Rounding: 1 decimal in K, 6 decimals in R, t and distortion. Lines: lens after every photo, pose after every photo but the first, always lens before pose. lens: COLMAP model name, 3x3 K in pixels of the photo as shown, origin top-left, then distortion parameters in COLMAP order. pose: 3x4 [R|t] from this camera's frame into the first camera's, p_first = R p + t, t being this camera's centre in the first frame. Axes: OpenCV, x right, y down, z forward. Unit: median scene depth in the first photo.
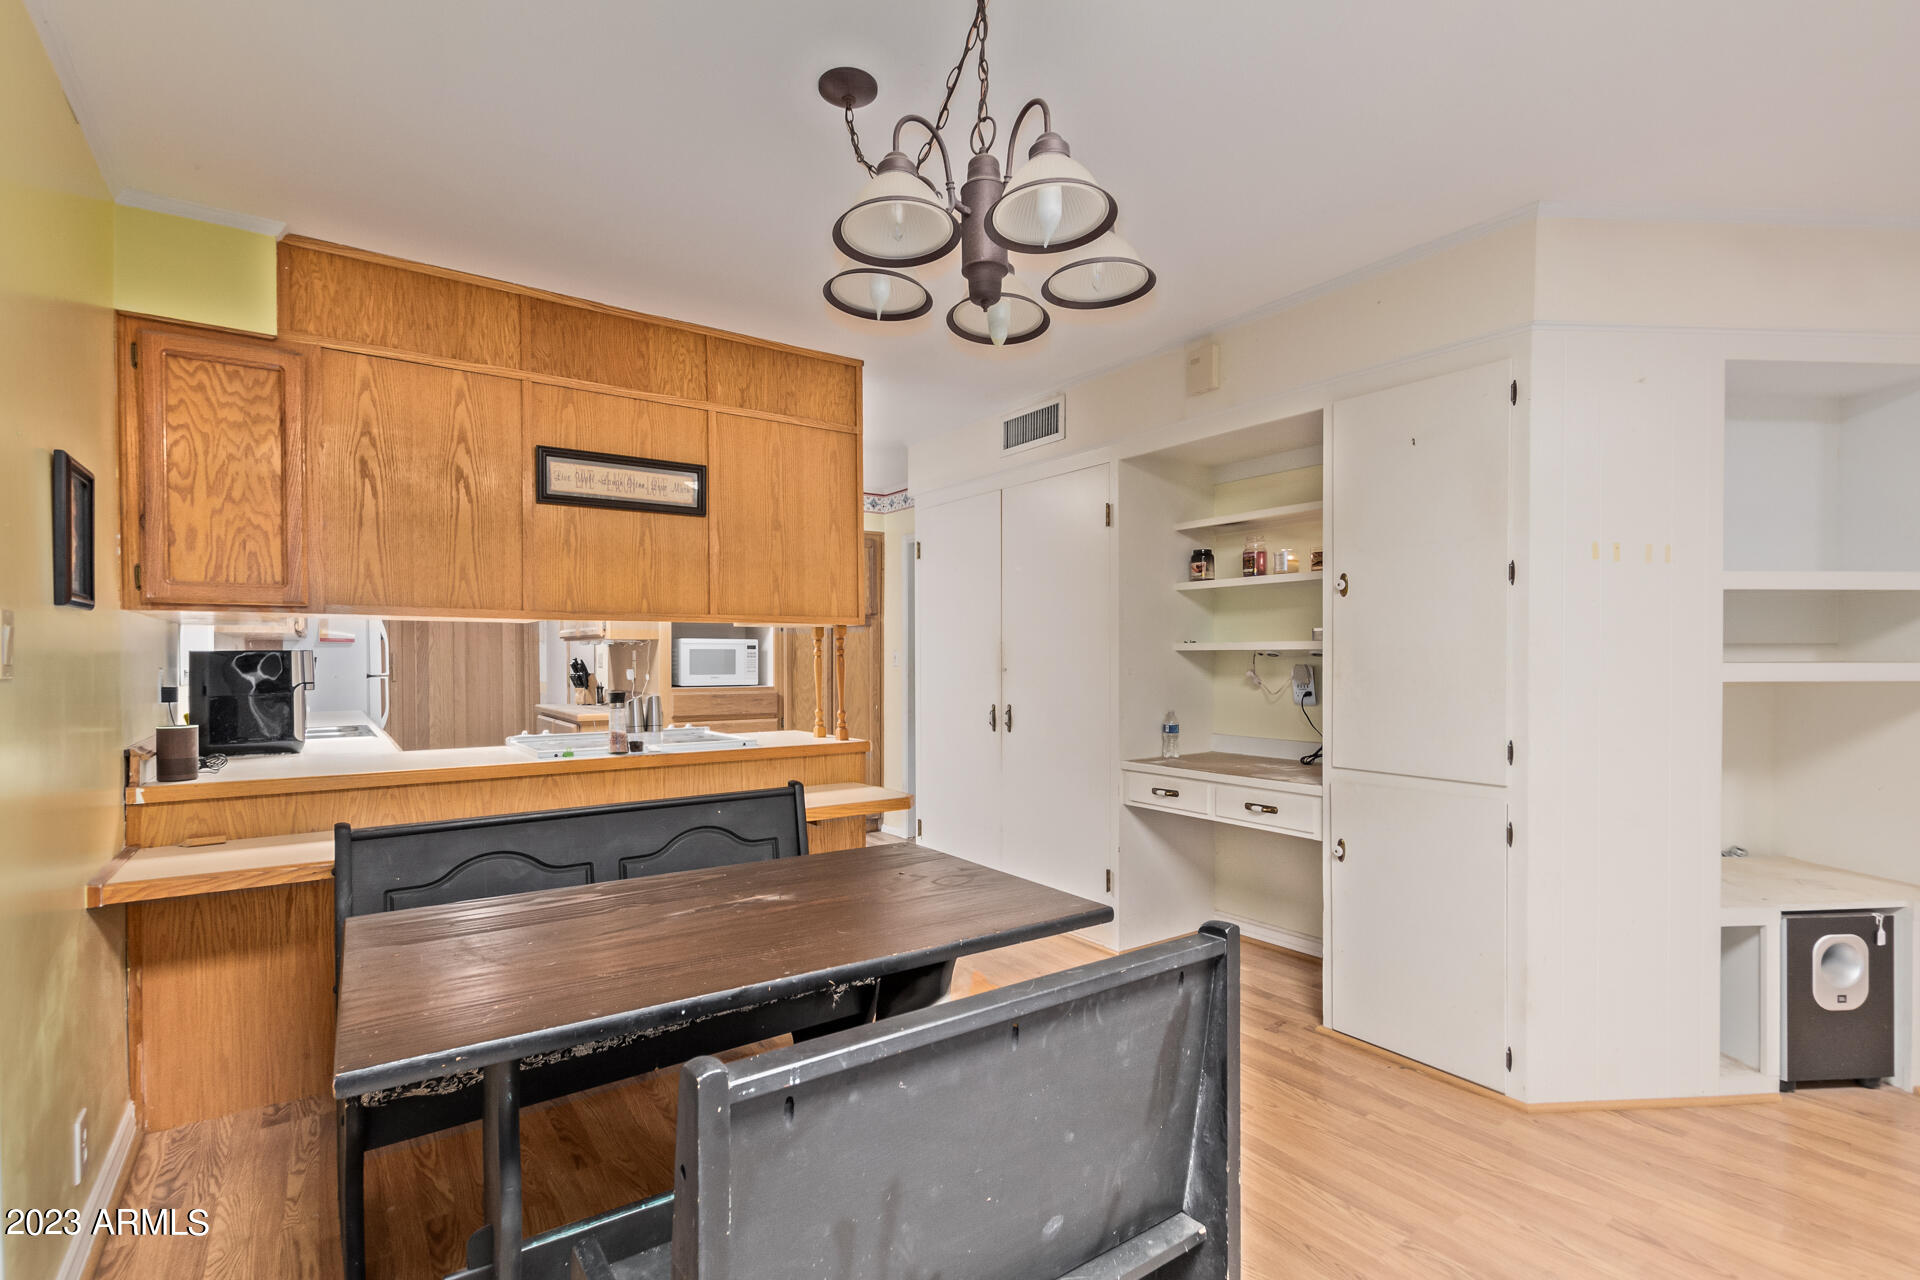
lens RADIAL K [[879.9, 0, 951.9], [0, 879.9, 657.1], [0, 0, 1]] dist [0.003638, 0.000197]
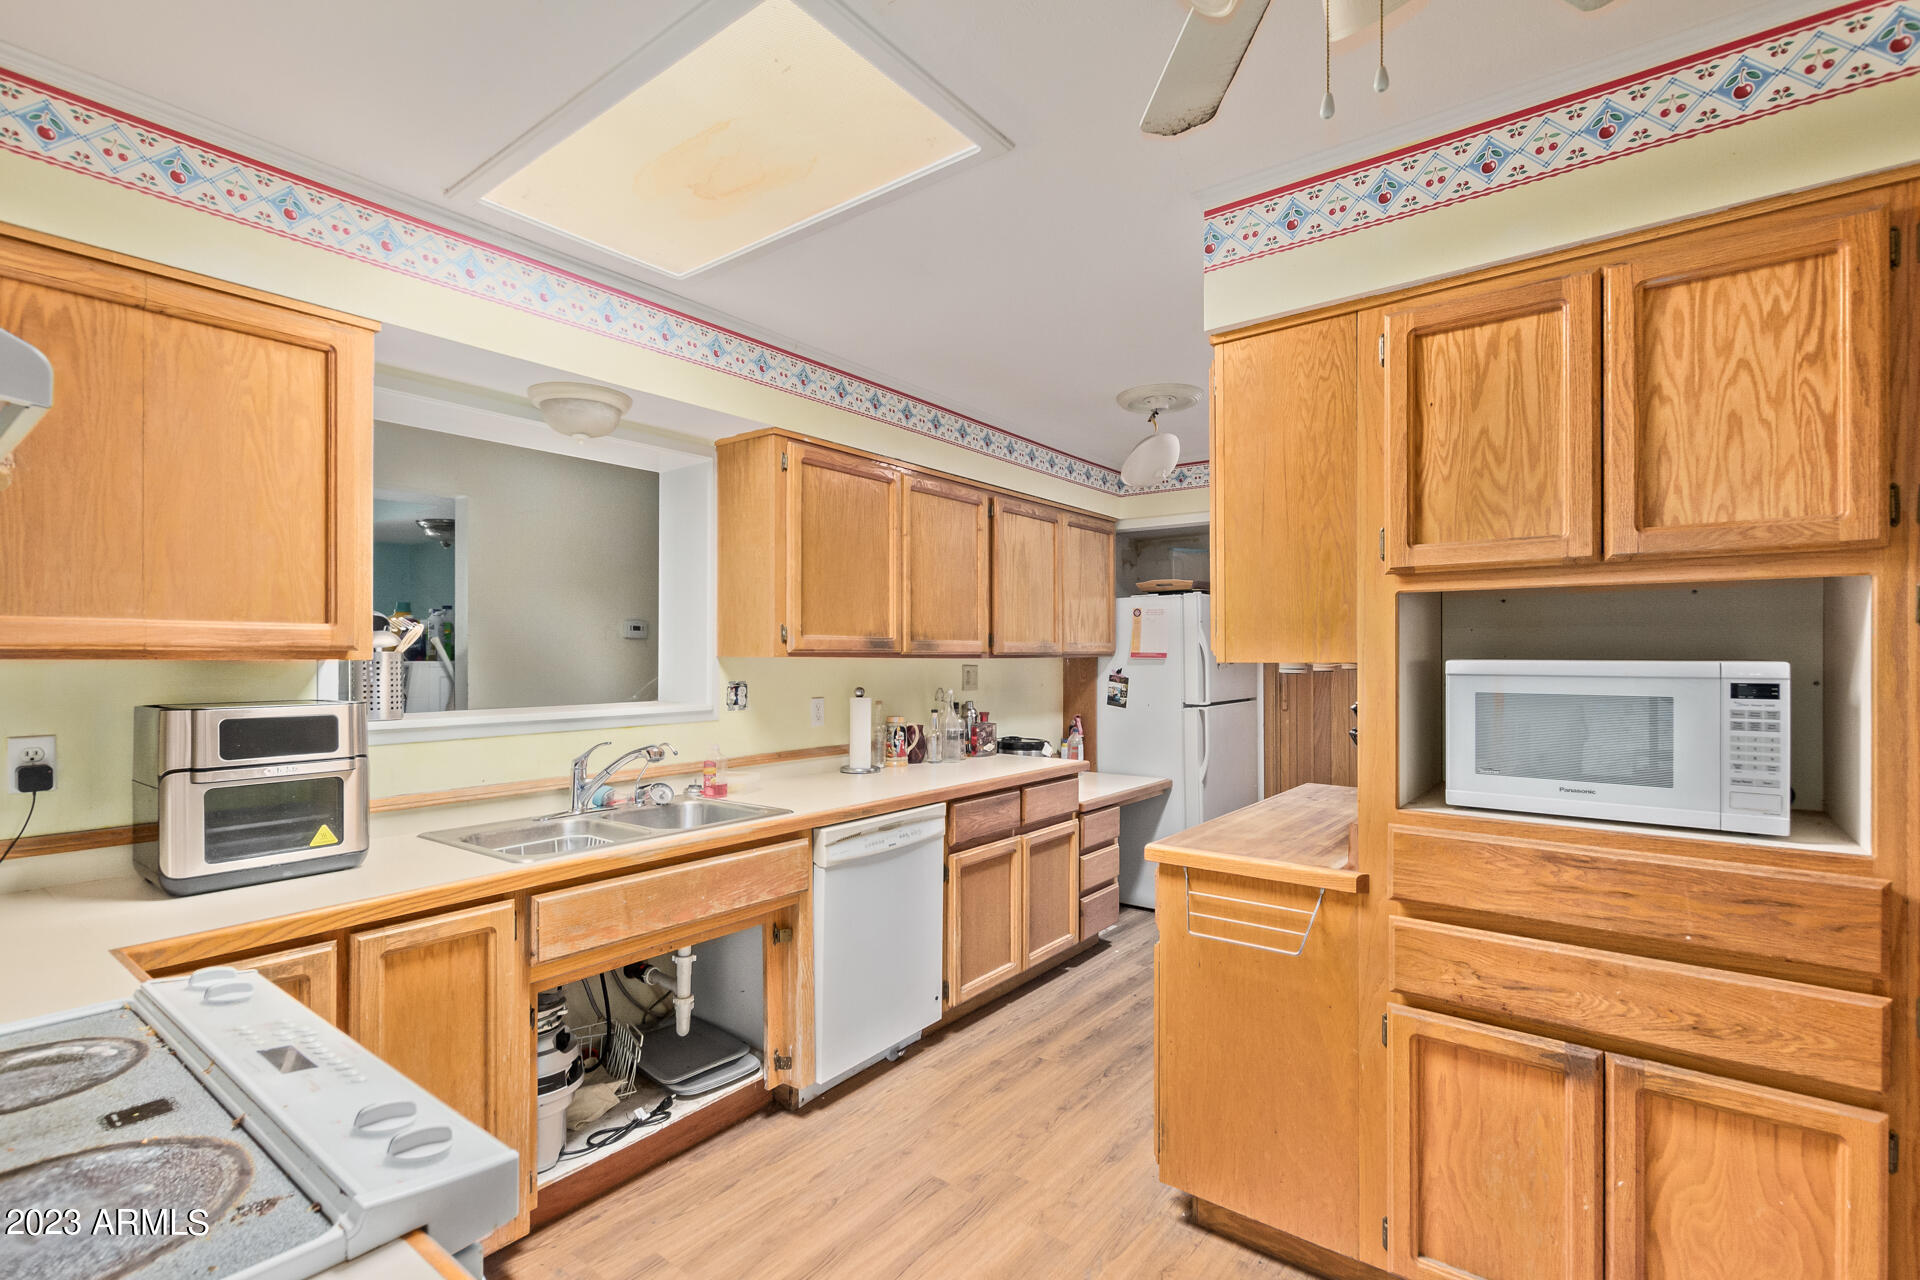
lens RADIAL K [[879.9, 0, 951.9], [0, 879.9, 657.1], [0, 0, 1]] dist [0.003638, 0.000197]
pose [[0.288698, 0.003764, -0.957413, -0.097868], [-0.005035, 0.999984, 0.002413, -0.043069], [0.957407, 0.004124, 0.288712, 1.462210]]
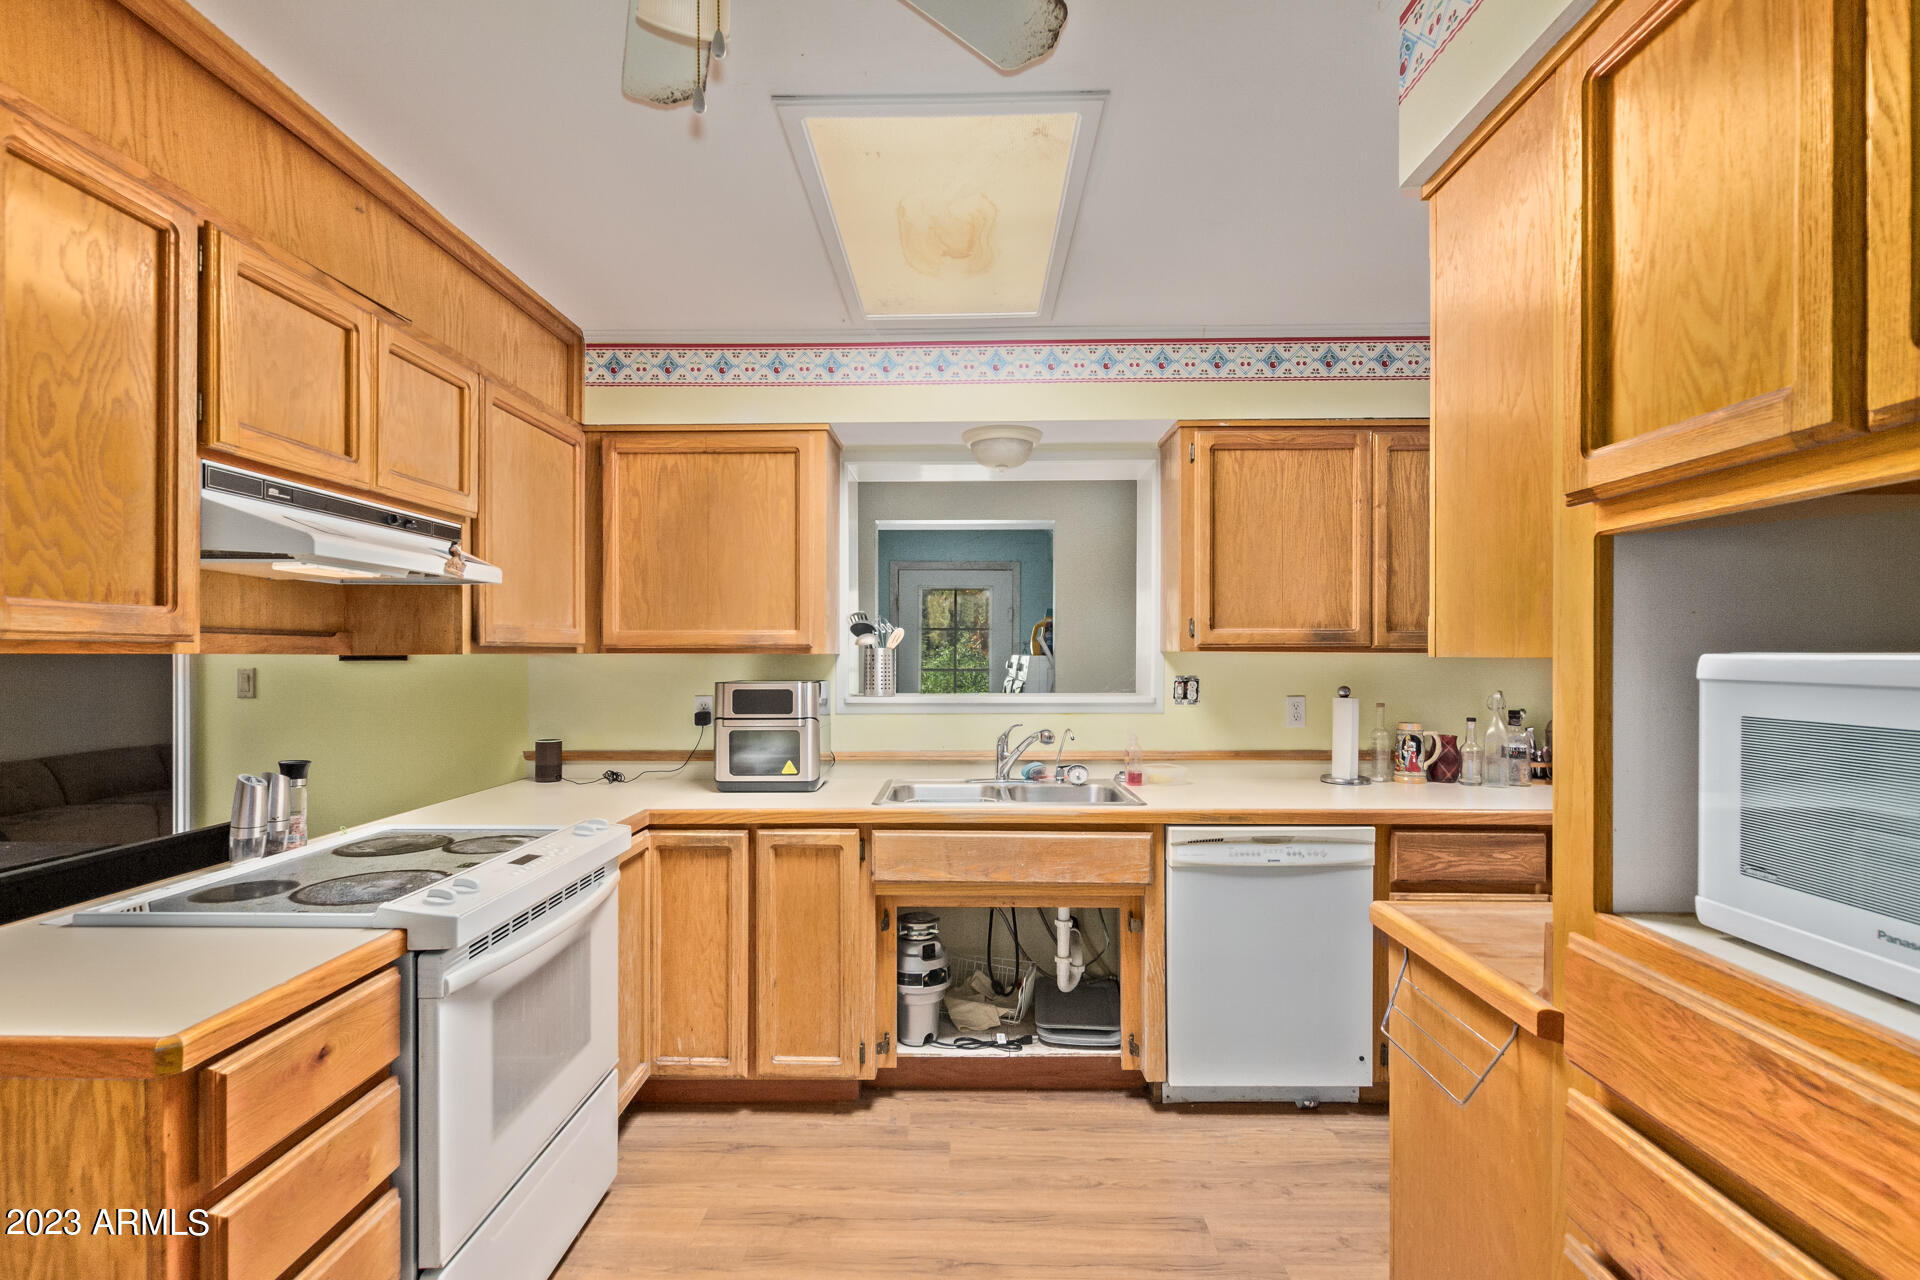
lens RADIAL K [[881.1, 0, 949.1], [0, 881.1, 662.3], [0, 0, 1]] dist [0.001927, -0.000171]
pose [[-0.596603, 0.011638, -0.802452, -0.161274], [-0.000439, 0.999890, 0.014828, -0.042318], [0.802537, 0.009198, -0.596532, 1.971303]]
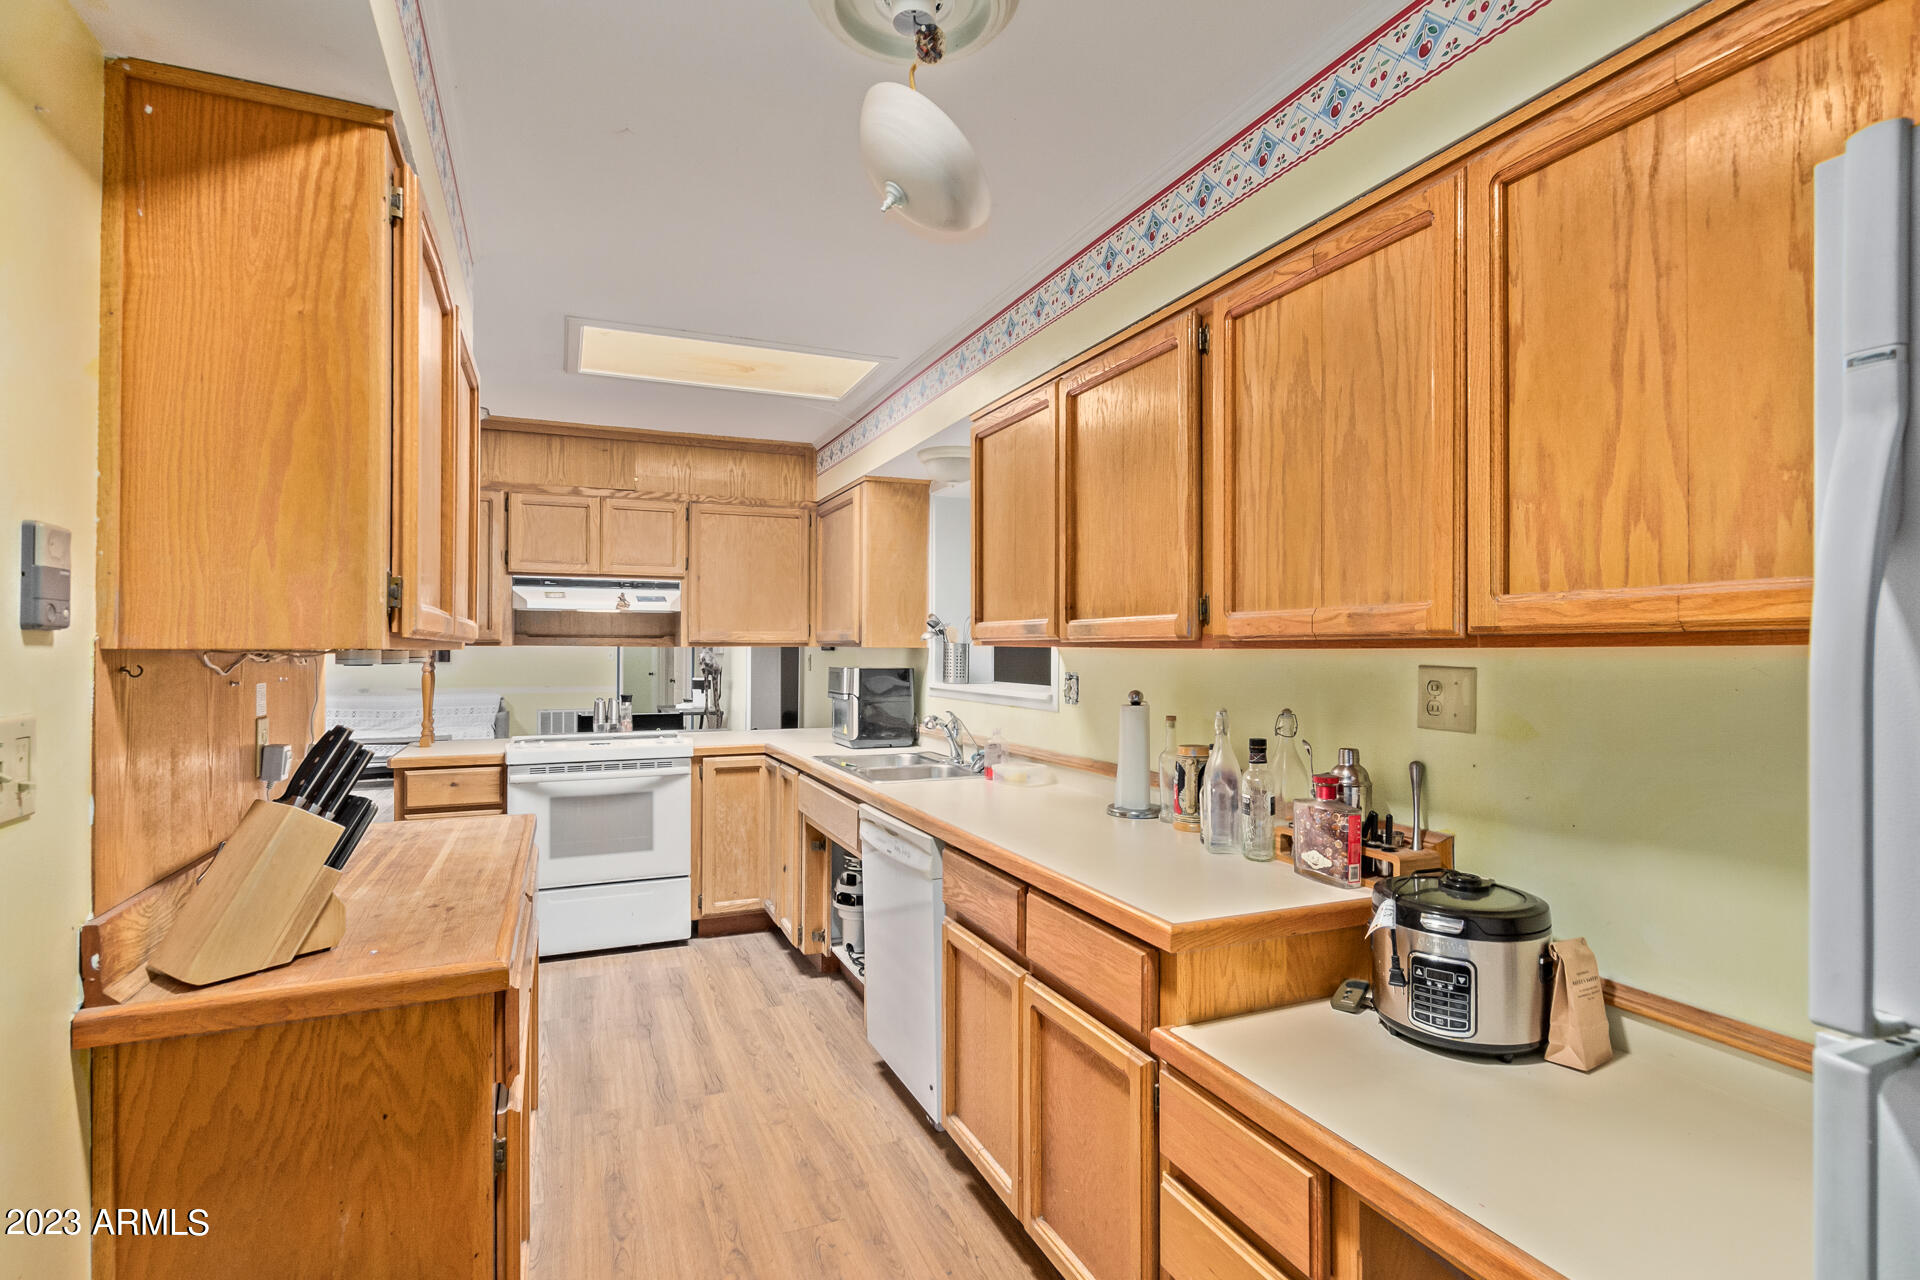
lens RADIAL K [[939.8, 0, 960.0], [0, 939.8, 640.0], [0, 0, 1]] dist [0.000892, 0.000005]
pose [[-0.976312, 0.002649, 0.216350, -1.402854], [0.001910, 0.999992, -0.003624, -0.042517], [-0.216358, -0.003125, -0.976309, 2.666087]]
